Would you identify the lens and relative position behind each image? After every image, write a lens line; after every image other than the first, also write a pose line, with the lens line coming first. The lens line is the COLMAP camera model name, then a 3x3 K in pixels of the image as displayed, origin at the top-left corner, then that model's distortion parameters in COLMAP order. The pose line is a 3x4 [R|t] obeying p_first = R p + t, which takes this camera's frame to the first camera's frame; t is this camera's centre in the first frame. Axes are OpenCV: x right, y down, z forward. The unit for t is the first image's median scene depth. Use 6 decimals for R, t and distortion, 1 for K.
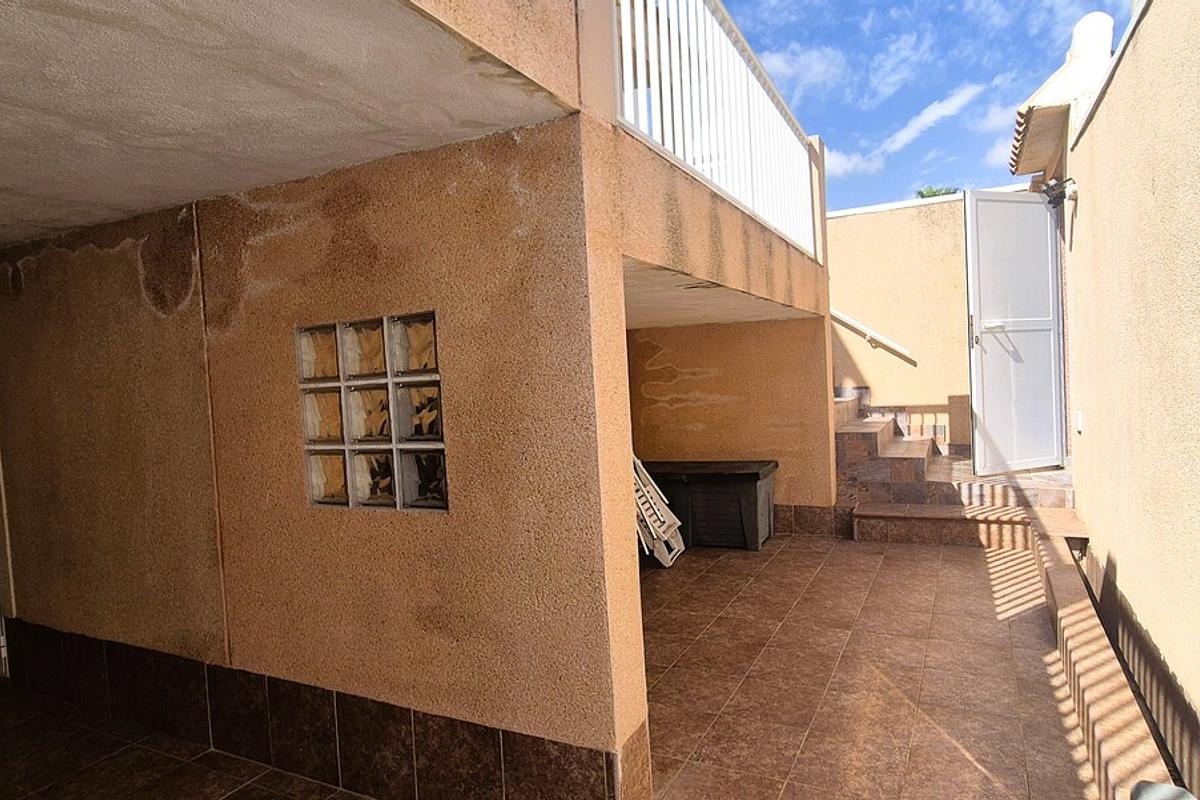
lens RADIAL K [[712.1, 0, 604.3], [0, 712.1, 406.2], [0, 0, 1]] dist [0.003977, -0.001852]
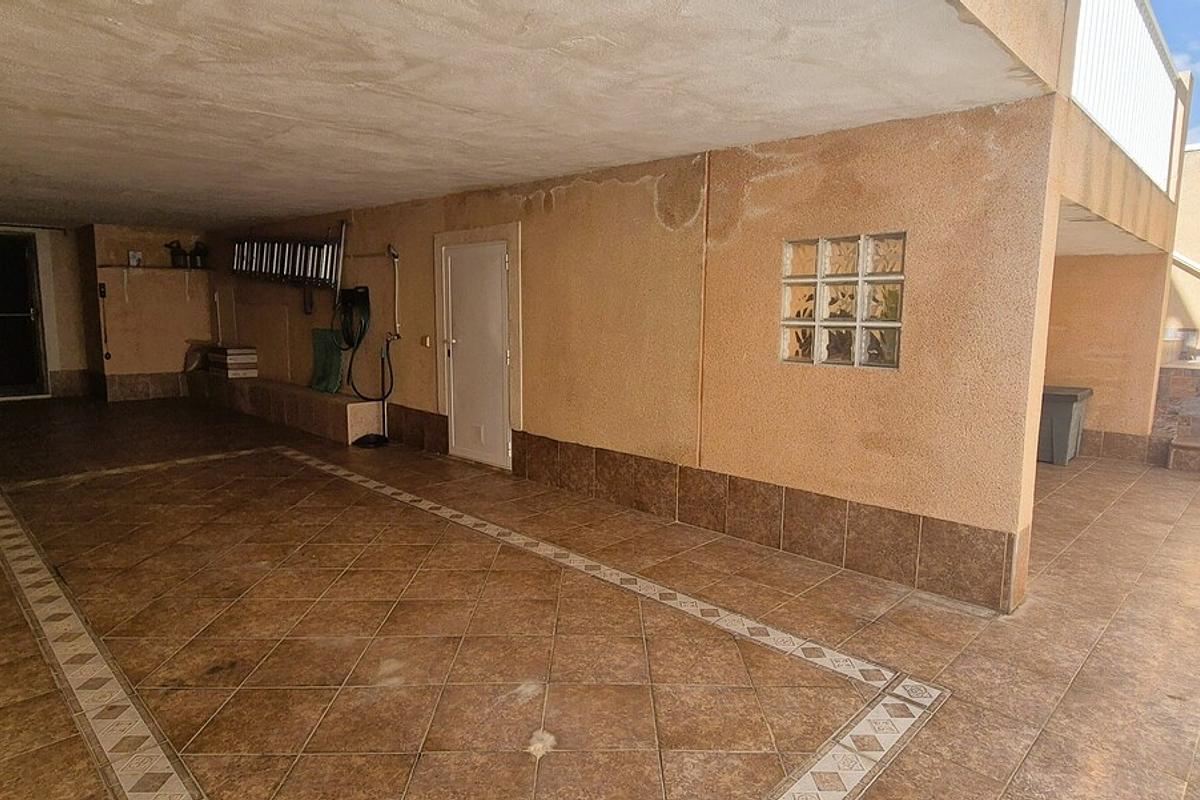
lens RADIAL K [[712.1, 0, 604.3], [0, 712.1, 406.2], [0, 0, 1]] dist [0.003977, -0.001852]
pose [[0.952387, 0.104003, -0.286605, -0.324862], [-0.075995, 0.991329, 0.107201, 0.098097], [0.295269, -0.080316, 0.952032, -0.529480]]
